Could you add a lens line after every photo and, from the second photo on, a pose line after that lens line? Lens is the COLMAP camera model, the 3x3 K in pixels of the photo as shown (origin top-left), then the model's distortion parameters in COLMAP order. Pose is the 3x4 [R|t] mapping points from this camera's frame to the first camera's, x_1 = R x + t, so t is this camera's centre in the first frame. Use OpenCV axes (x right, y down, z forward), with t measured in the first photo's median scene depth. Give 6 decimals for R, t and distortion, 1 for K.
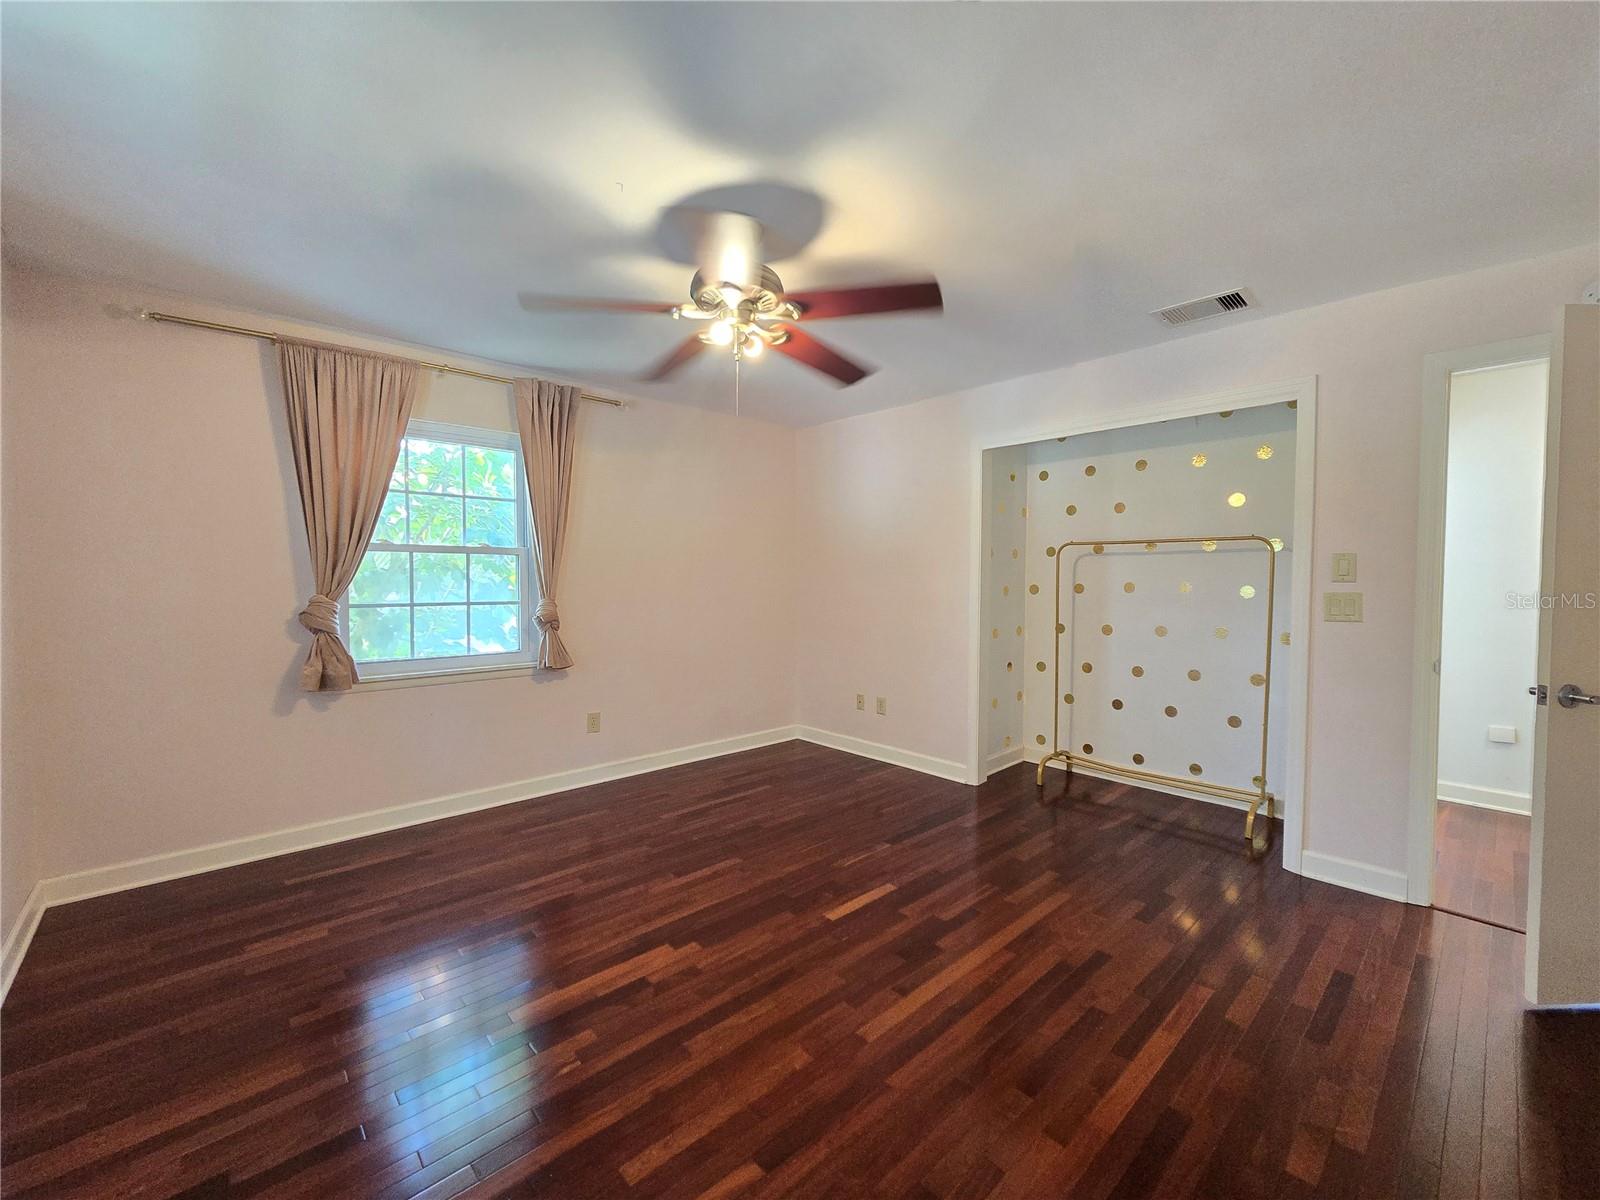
lens RADIAL K [[656.8, 0, 806.3], [0, 656.8, 600.4], [0, 0, 1]] dist [0.002484, 0.000754]
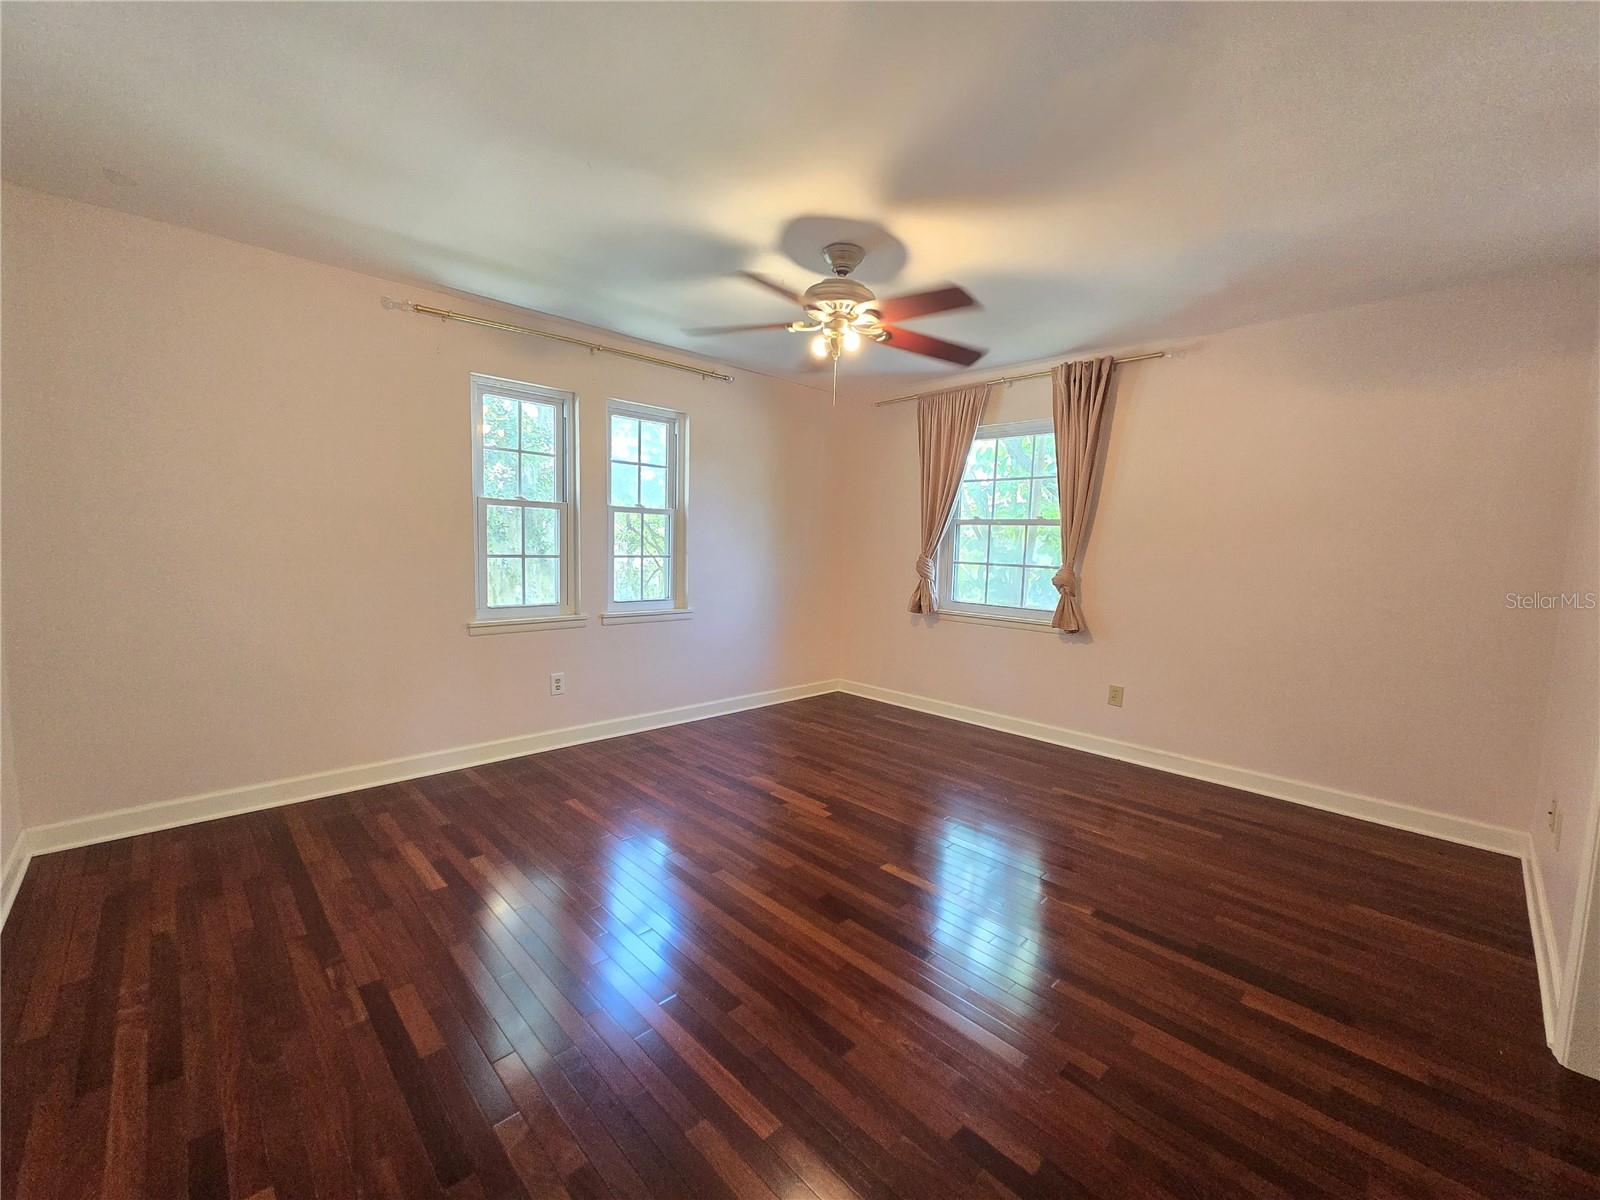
lens RADIAL K [[656.8, 0, 797.9], [0, 656.8, 595.9], [0, 0, 1]] dist [0.002484, 0.000754]
pose [[0.019623, 0.080143, -0.996590, 0.737121], [-0.064120, 0.994831, 0.078739, -0.009704], [0.997749, 0.062357, 0.024660, 0.581363]]
